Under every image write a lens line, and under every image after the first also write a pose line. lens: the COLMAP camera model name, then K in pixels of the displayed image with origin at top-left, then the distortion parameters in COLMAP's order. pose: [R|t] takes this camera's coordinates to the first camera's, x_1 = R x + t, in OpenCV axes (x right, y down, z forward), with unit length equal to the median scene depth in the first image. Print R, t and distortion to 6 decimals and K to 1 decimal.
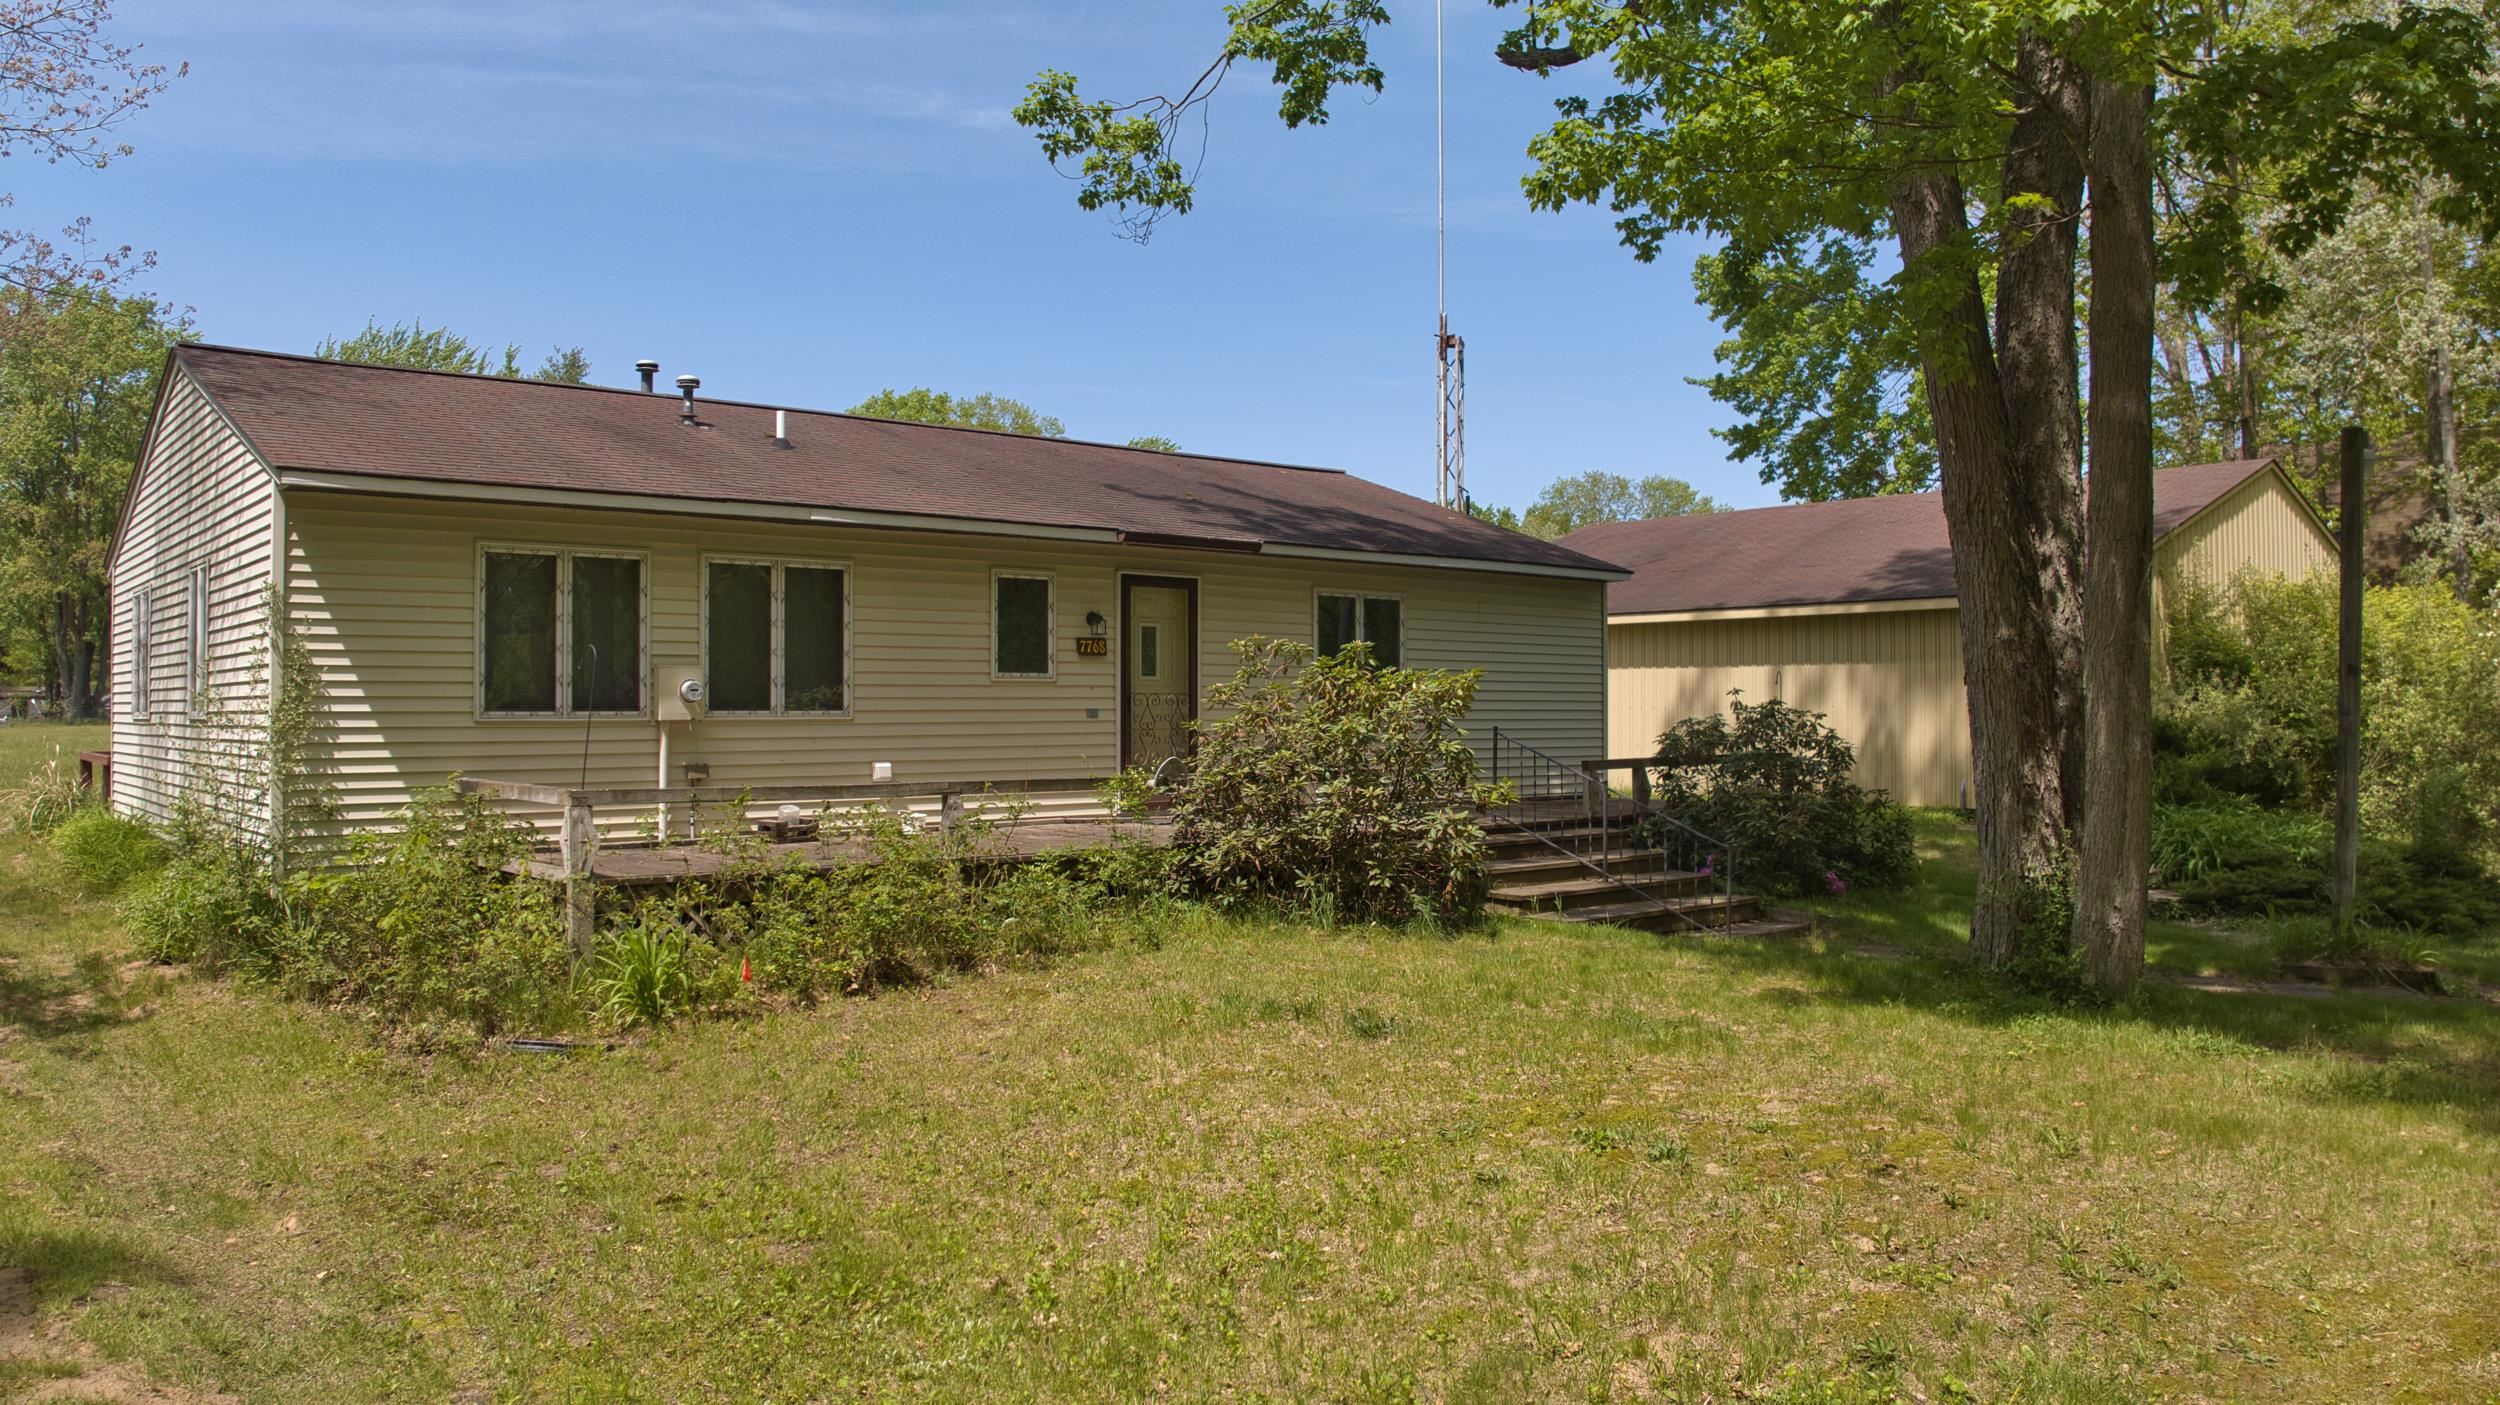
lens RADIAL K [[1749.5, 0, 1250.0], [0, 1749.5, 702.5], [0, 0, 1]] dist [-0.101422, -0.015288]
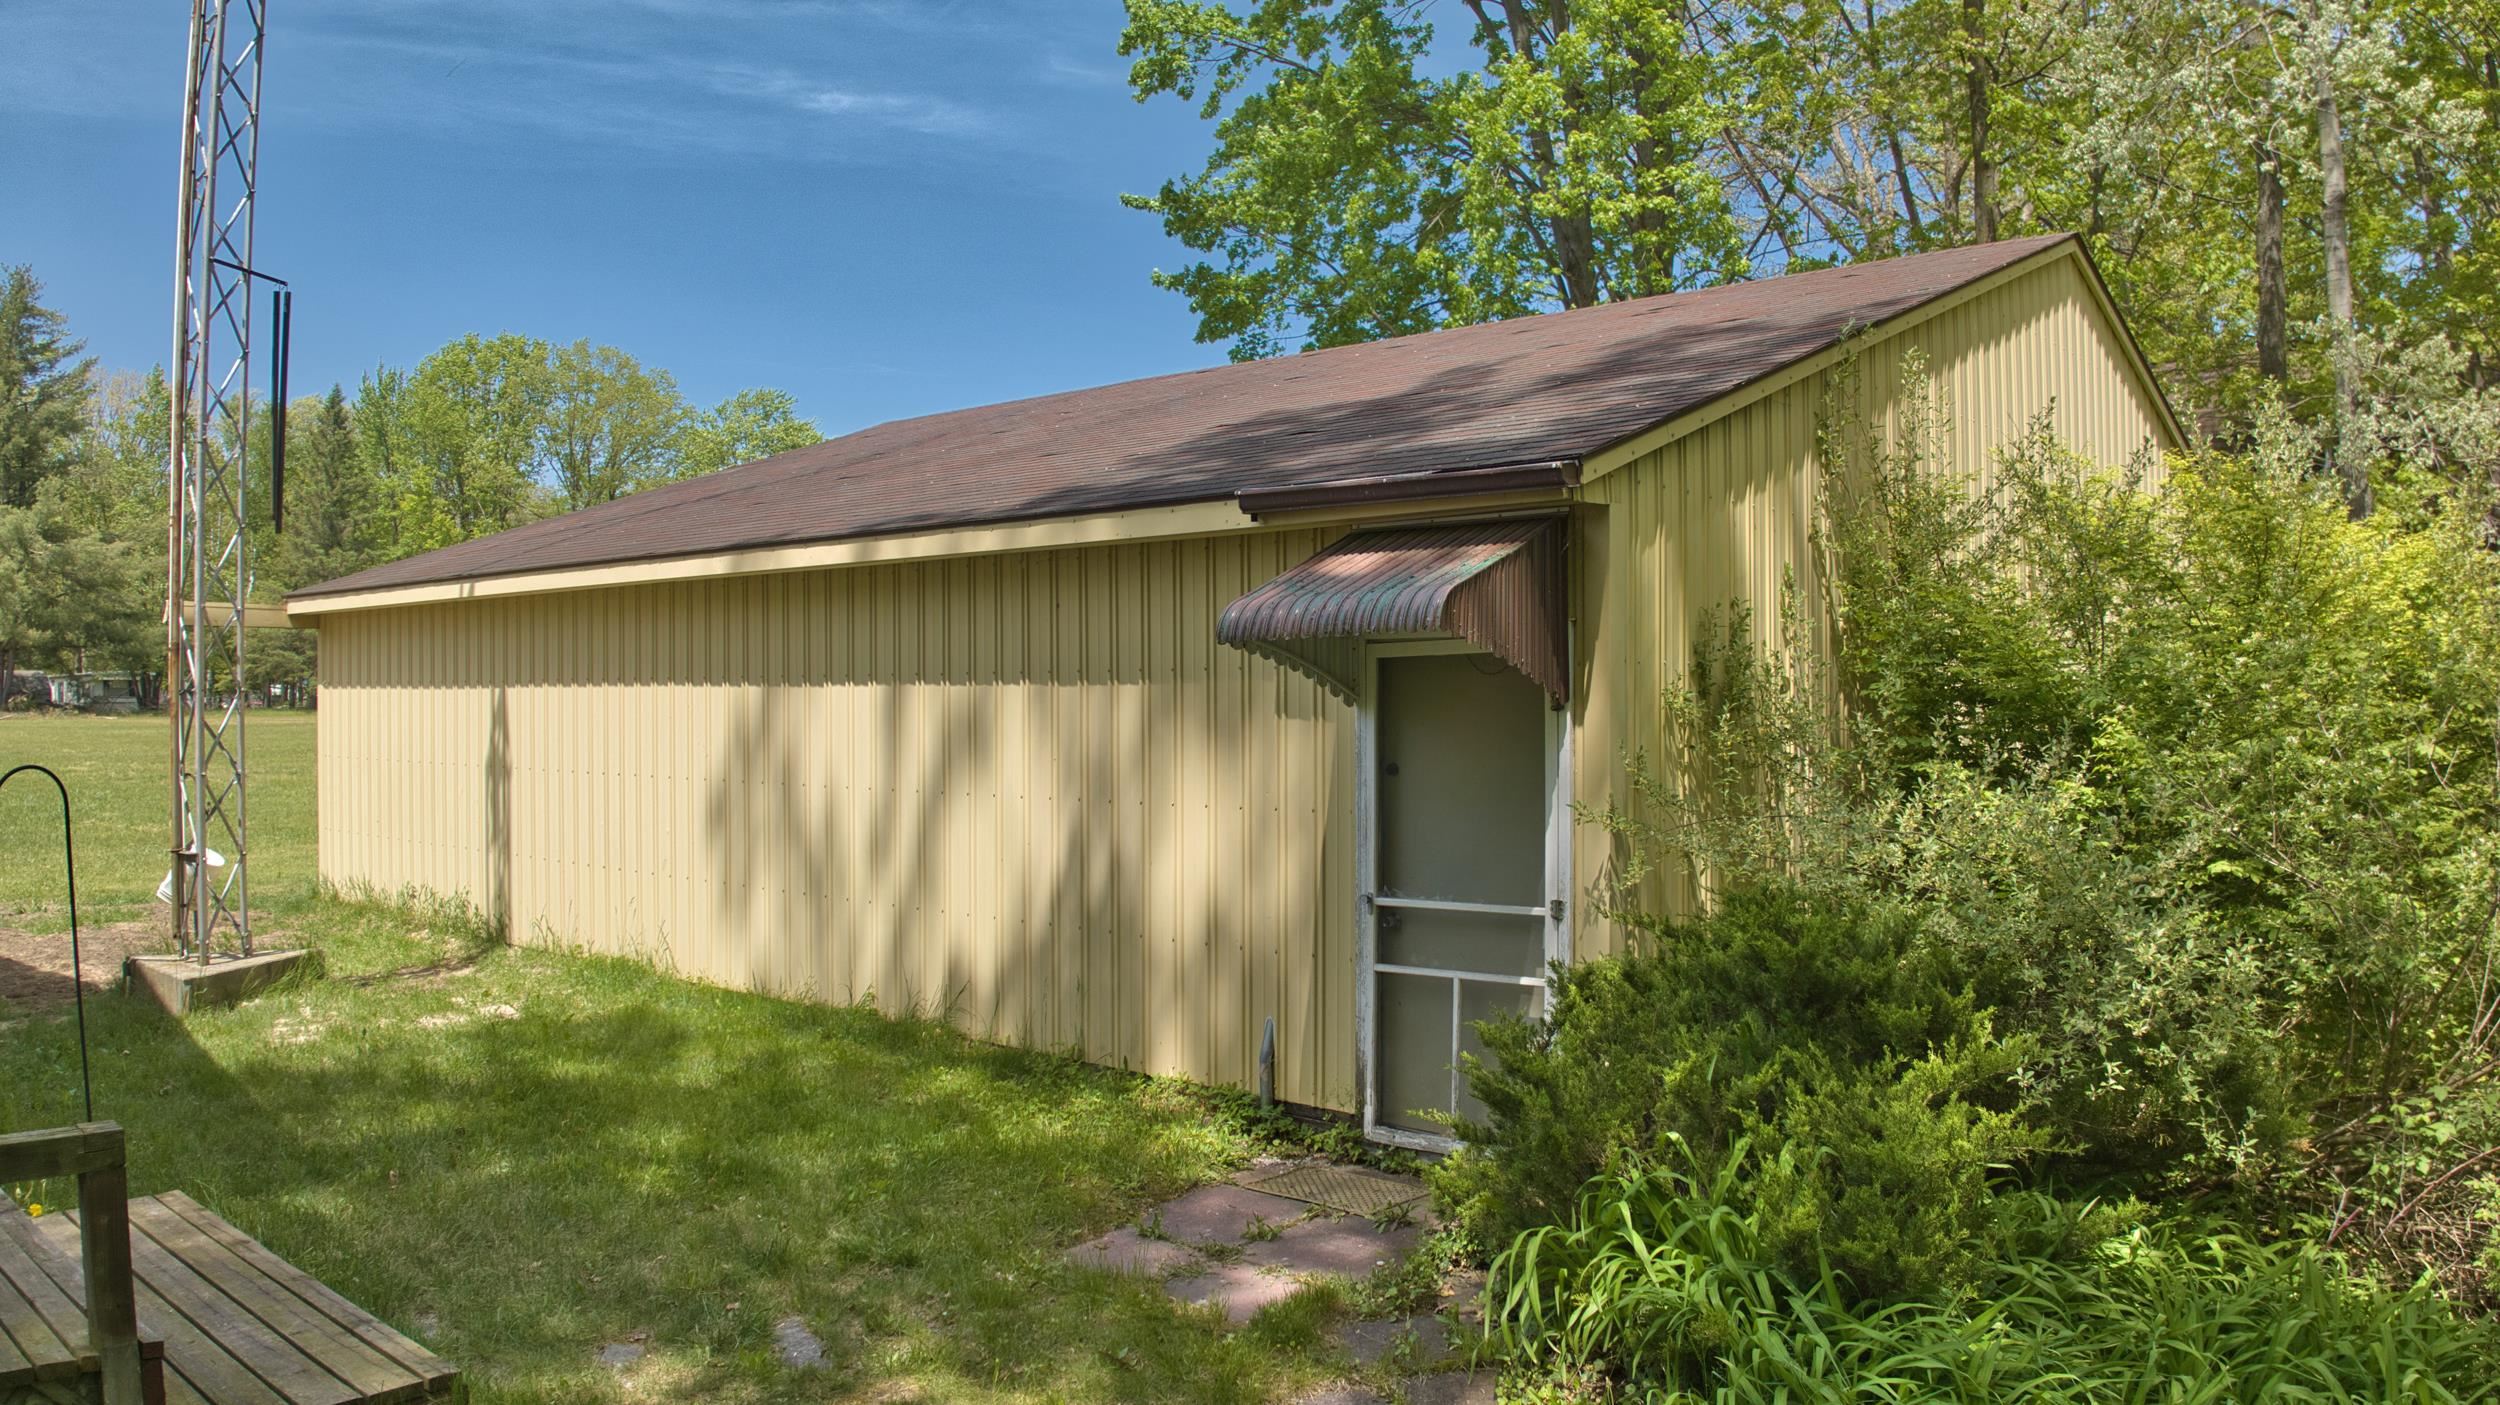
lens RADIAL K [[1749.5, 0, 1250.0], [0, 1749.5, 702.5], [0, 0, 1]] dist [-0.101422, -0.015288]
pose [[0.988841, -0.001311, 0.148969, 0.328766], [-0.000204, 0.999948, 0.010152, -0.022107], [-0.148974, -0.010069, 0.988790, 0.592862]]
